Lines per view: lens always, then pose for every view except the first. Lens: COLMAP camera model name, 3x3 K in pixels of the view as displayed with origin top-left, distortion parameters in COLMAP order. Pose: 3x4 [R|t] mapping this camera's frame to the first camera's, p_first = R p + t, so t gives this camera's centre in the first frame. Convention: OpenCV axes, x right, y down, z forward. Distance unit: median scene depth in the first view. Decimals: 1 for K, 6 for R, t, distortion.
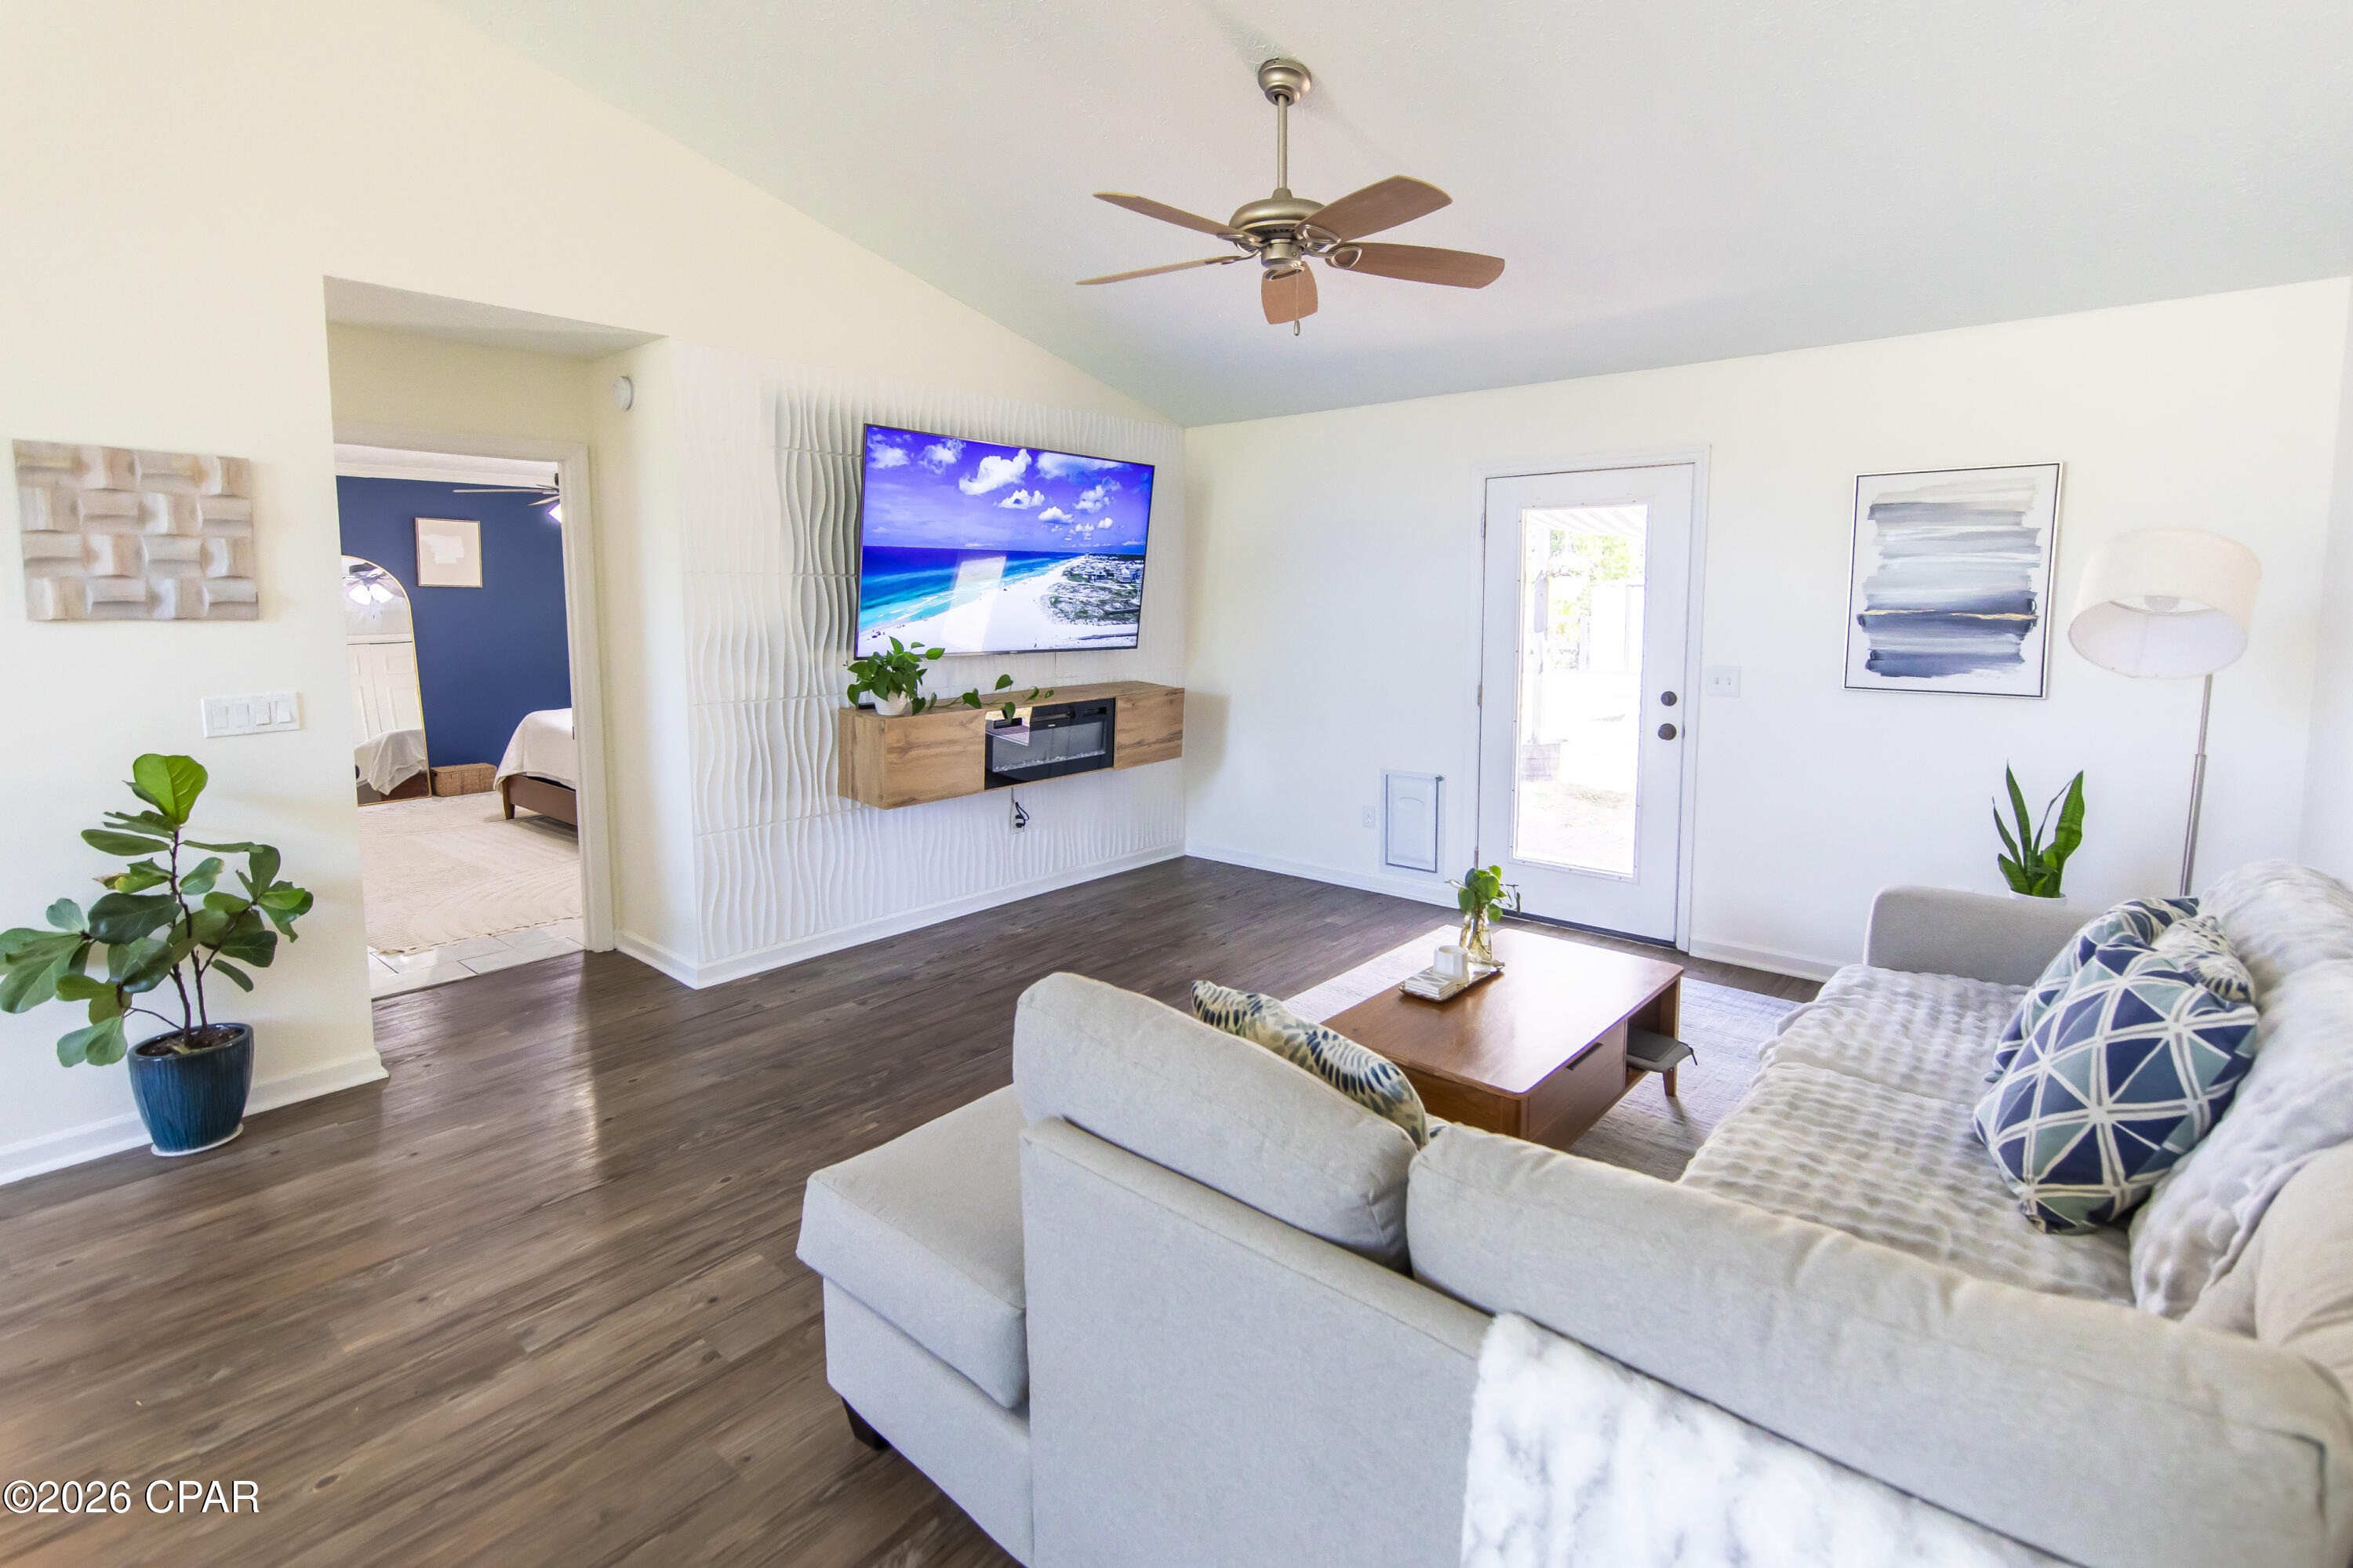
lens RADIAL K [[1079.1, 0, 1189.9], [0, 1079.1, 689.4], [0, 0, 1]] dist [0.011537, -0.000235]
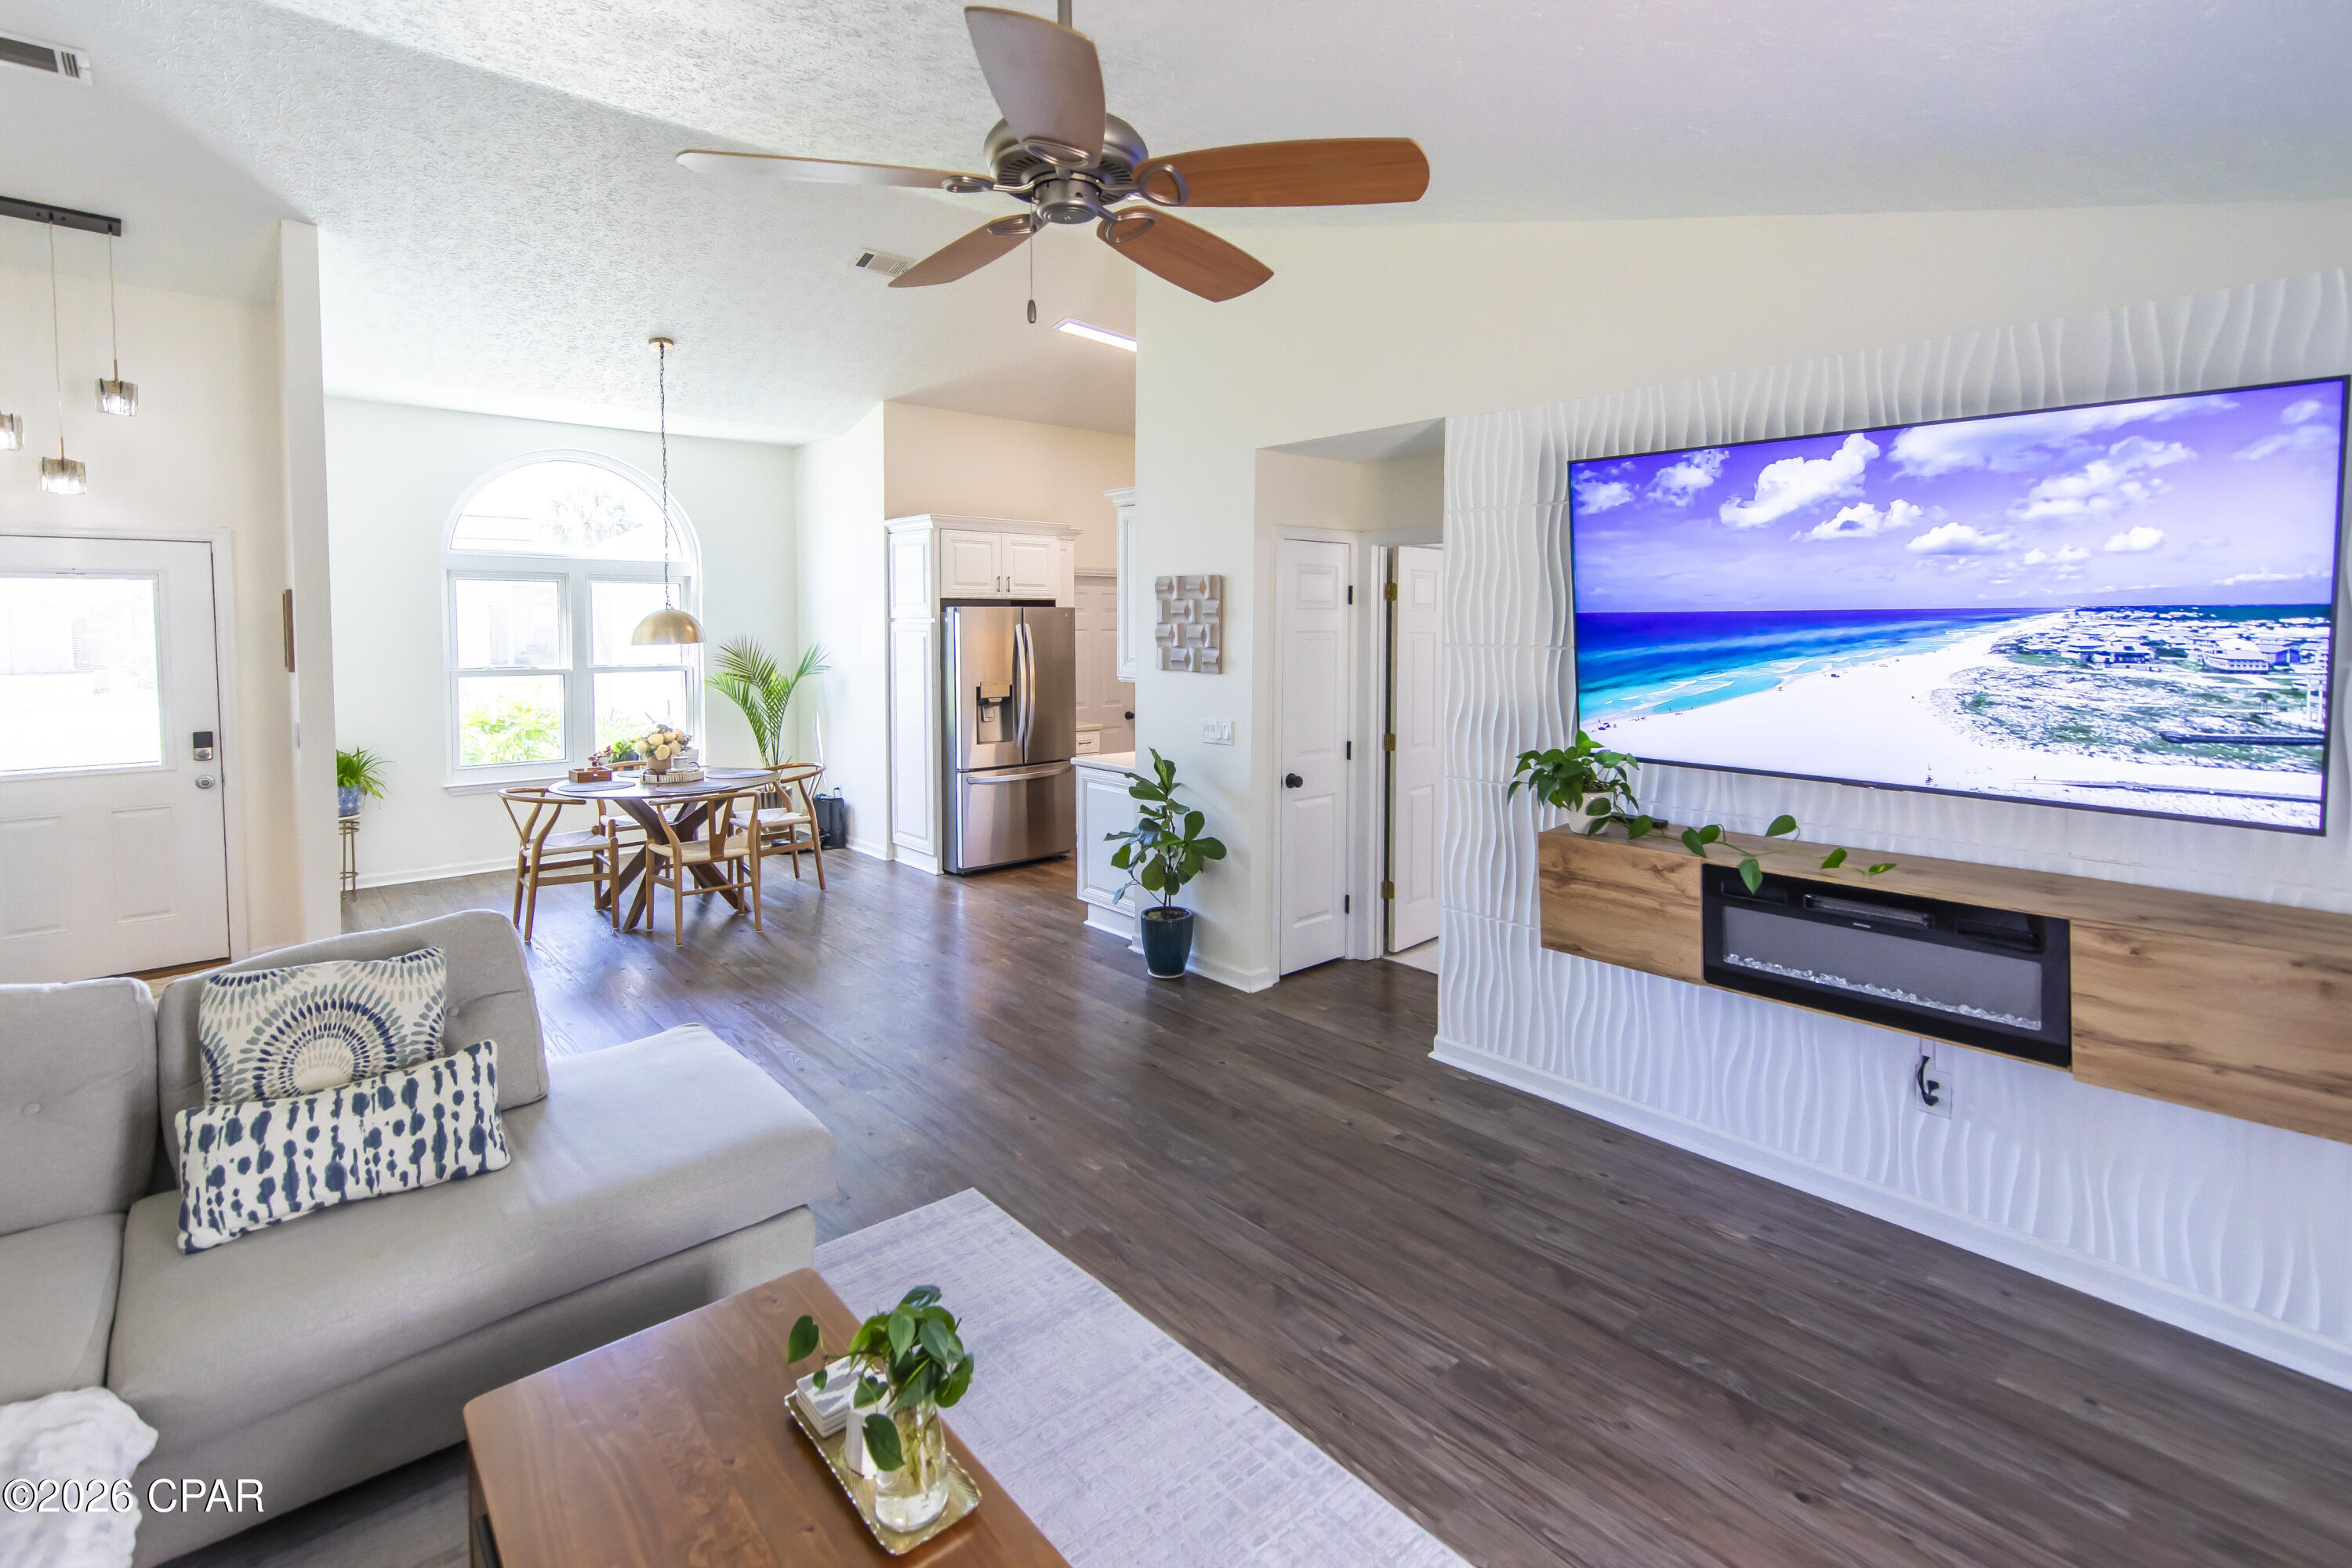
lens RADIAL K [[1069.9, 0, 1194.5], [0, 1069.9, 658.0], [0, 0, 1]] dist [0.001672, 0.000246]
pose [[-0.121079, 0.038534, -0.991895, 0.499193], [-0.083134, 0.995342, 0.048816, -0.111824], [0.989155, 0.088371, -0.117312, 0.796328]]
